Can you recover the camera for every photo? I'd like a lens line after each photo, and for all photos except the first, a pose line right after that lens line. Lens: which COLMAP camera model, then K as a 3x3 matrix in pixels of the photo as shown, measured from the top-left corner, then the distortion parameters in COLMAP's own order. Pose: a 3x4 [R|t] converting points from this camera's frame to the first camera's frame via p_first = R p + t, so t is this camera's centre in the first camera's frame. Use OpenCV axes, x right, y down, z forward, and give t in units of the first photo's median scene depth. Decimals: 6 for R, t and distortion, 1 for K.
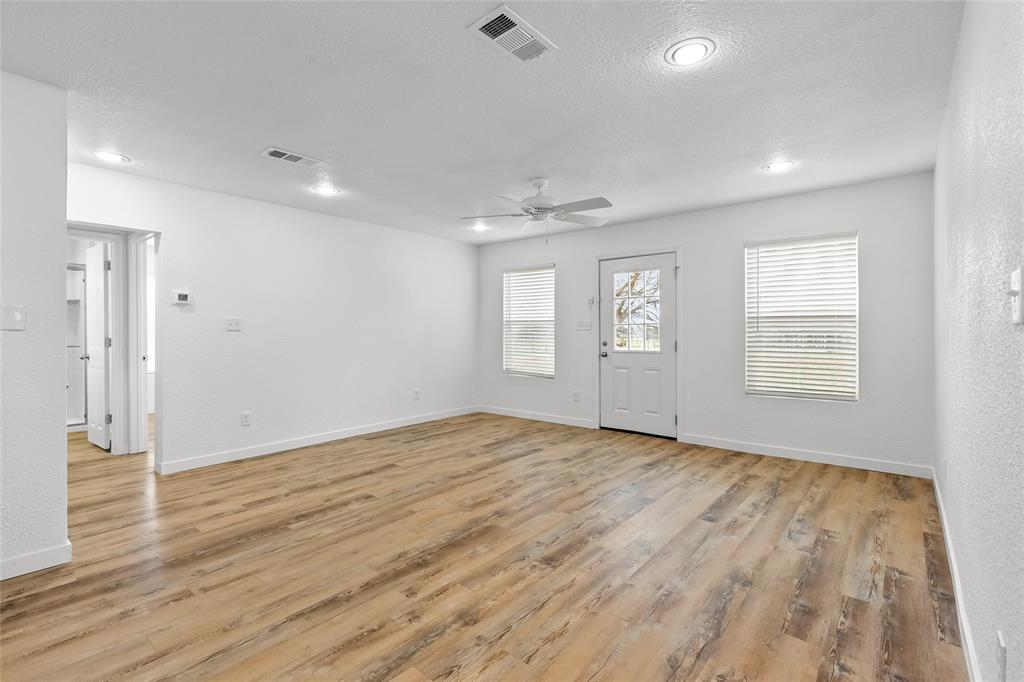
lens RADIAL K [[472.4, 0, 508.1], [0, 472.4, 333.5], [0, 0, 1]] dist [0.004095, -0.000414]
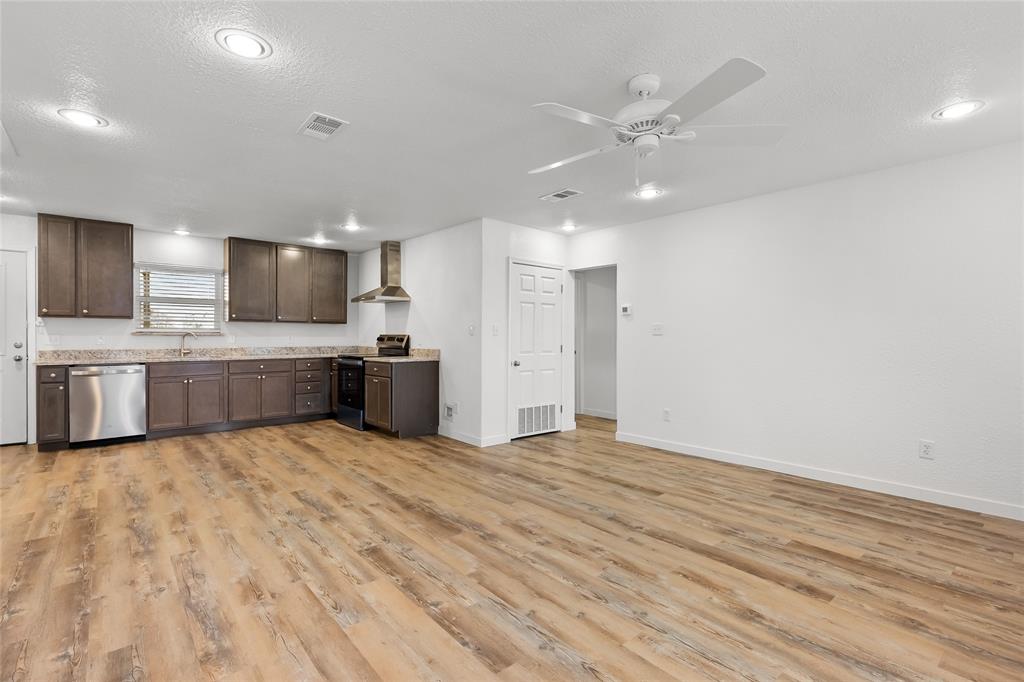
lens RADIAL K [[472.4, 0, 515.8], [0, 472.4, 338.6], [0, 0, 1]] dist [0.004095, -0.000414]
pose [[-0.157875, 0.009056, -0.987418, 0.791003], [-0.007588, 0.999917, 0.010383, -0.012275], [0.987430, 0.009132, -0.157793, 1.074742]]
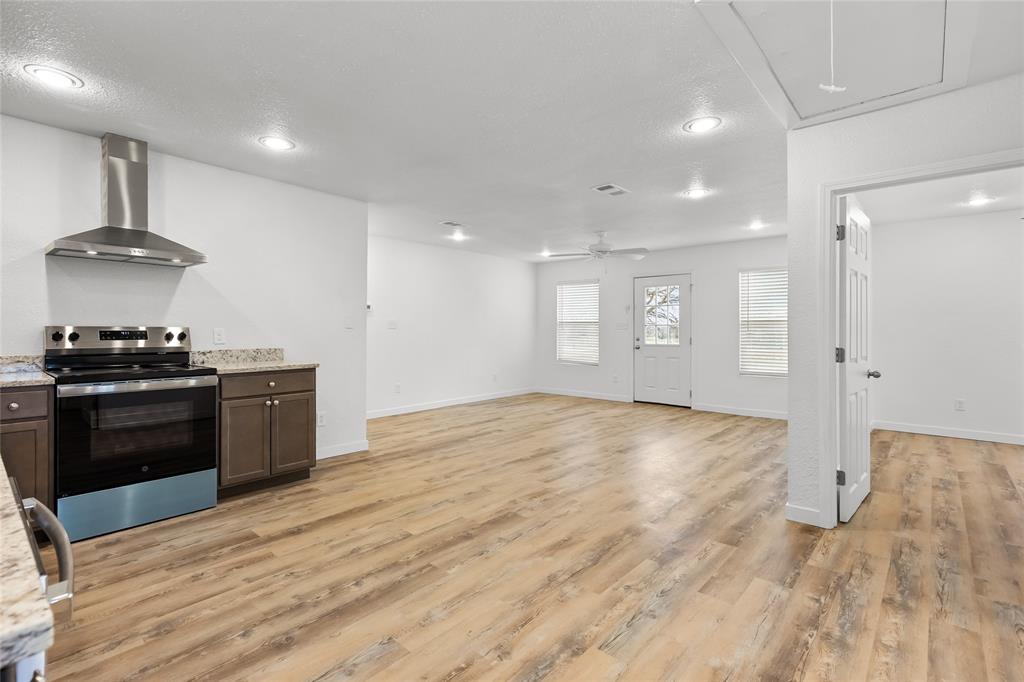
lens RADIAL K [[472.4, 0, 507.0], [0, 472.4, 331.4], [0, 0, 1]] dist [0.004095, -0.000414]
pose [[0.999410, 0.004178, -0.034098, -0.222212], [-0.004220, 0.999990, -0.001152, 0.002476], [0.034093, 0.001295, 0.999418, -0.657651]]
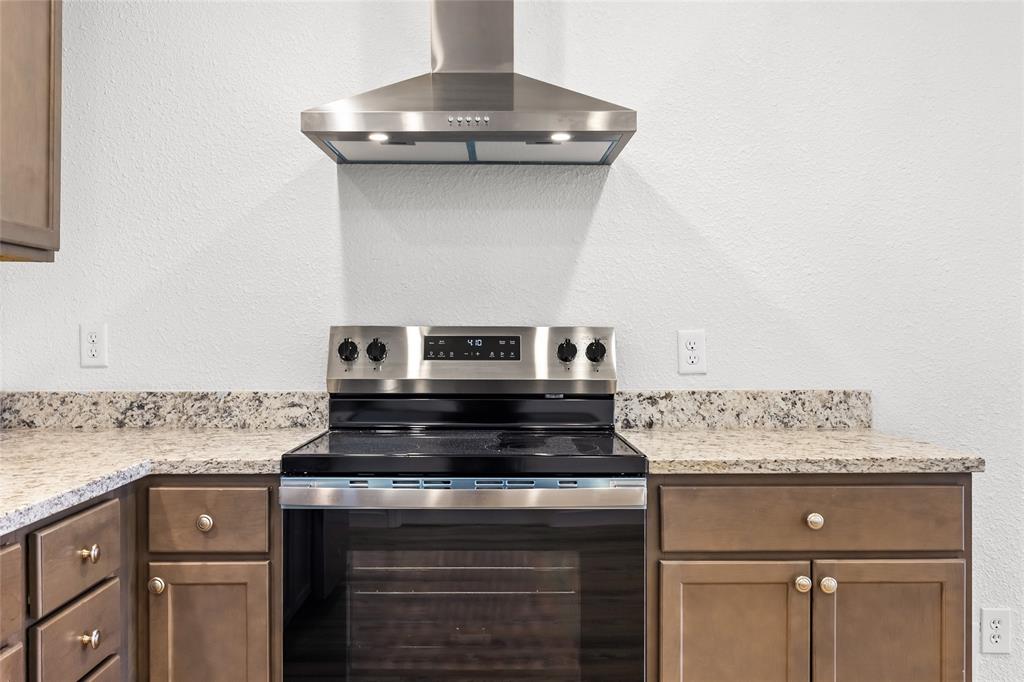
lens RADIAL K [[969.1, 0, 501.4], [0, 969.1, 336.6], [0, 0, 1]] dist [0.002097, 0.000000]
pose [[0.630755, 0.002998, -0.775976, -0.413359], [-0.004223, 0.999991, 0.000431, 0.003089], [0.775971, 0.003005, 0.630762, -0.198389]]
